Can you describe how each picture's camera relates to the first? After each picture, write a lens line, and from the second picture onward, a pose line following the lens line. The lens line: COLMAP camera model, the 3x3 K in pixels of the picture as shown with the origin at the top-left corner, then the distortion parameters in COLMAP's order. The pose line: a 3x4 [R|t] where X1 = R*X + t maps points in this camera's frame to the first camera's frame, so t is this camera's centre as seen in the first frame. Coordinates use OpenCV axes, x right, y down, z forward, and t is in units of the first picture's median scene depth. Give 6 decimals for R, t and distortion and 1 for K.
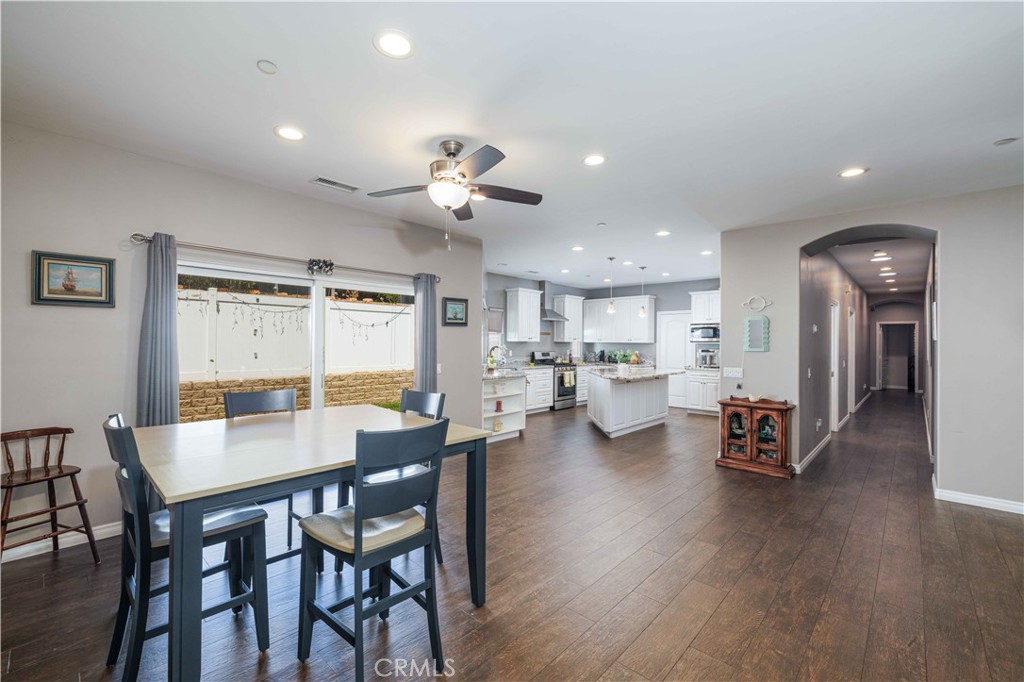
lens RADIAL K [[431.9, 0, 510.4], [0, 431.9, 339.4], [0, 0, 1]] dist [-0.003188, -0.000846]
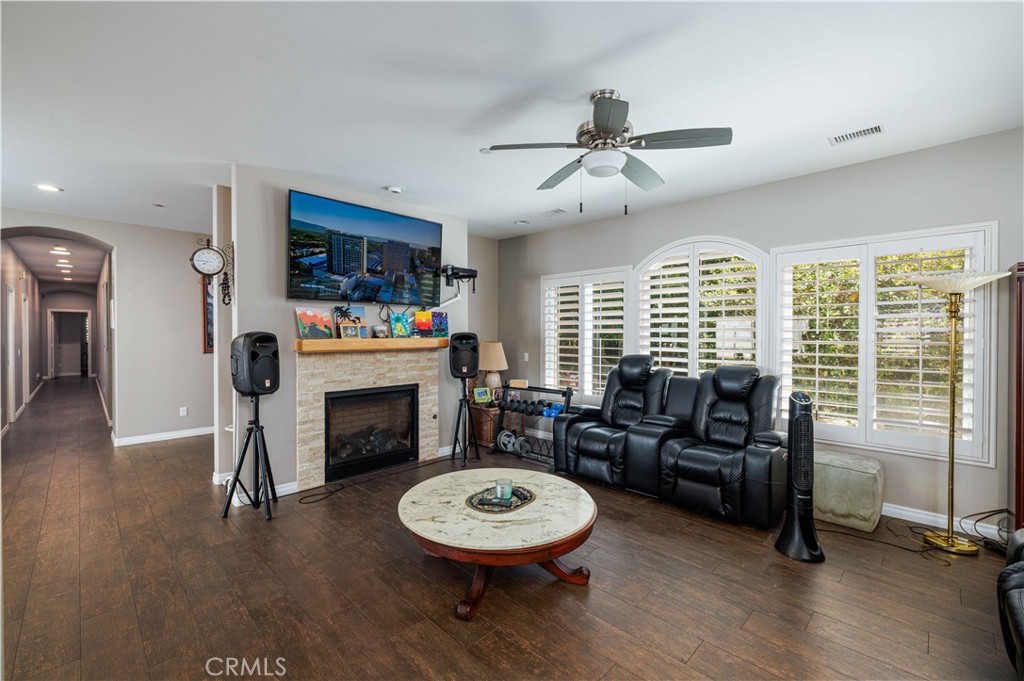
lens RADIAL K [[431.9, 0, 507.5], [0, 431.9, 337.5], [0, 0, 1]] dist [-0.003188, -0.000846]
pose [[0.037424, -0.019430, 0.999111, -0.136954], [-0.005378, 0.999793, 0.019645, -0.001301], [-0.999285, -0.006109, 0.037312, -0.124168]]
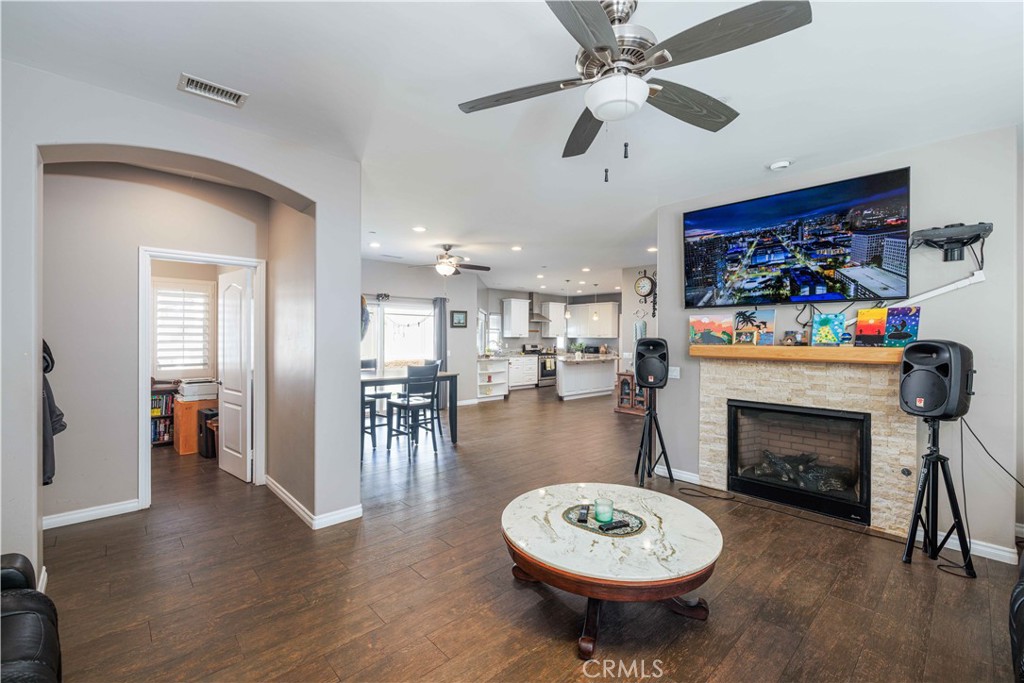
lens RADIAL K [[431.9, 0, 517.5], [0, 431.9, 337.7], [0, 0, 1]] dist [-0.003188, -0.000846]
pose [[0.998425, -0.002118, -0.056056, 0.110935], [0.002441, 0.999981, 0.005686, -0.000709], [0.056042, -0.005814, 0.998411, -0.375428]]
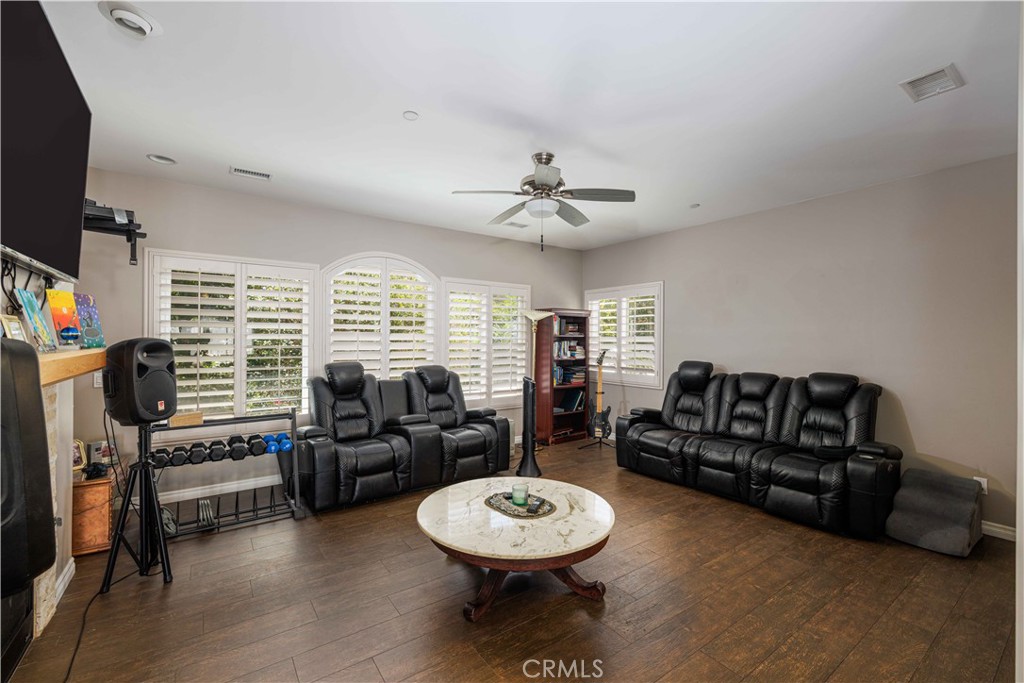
lens RADIAL K [[431.9, 0, 513.5], [0, 431.9, 341.5], [0, 0, 1]] dist [-0.003188, -0.000846]
pose [[-0.978879, -0.013907, 0.203968, 0.094638], [-0.013463, 0.999903, 0.003565, 0.000582], [-0.203998, 0.000744, -0.978971, 0.176391]]
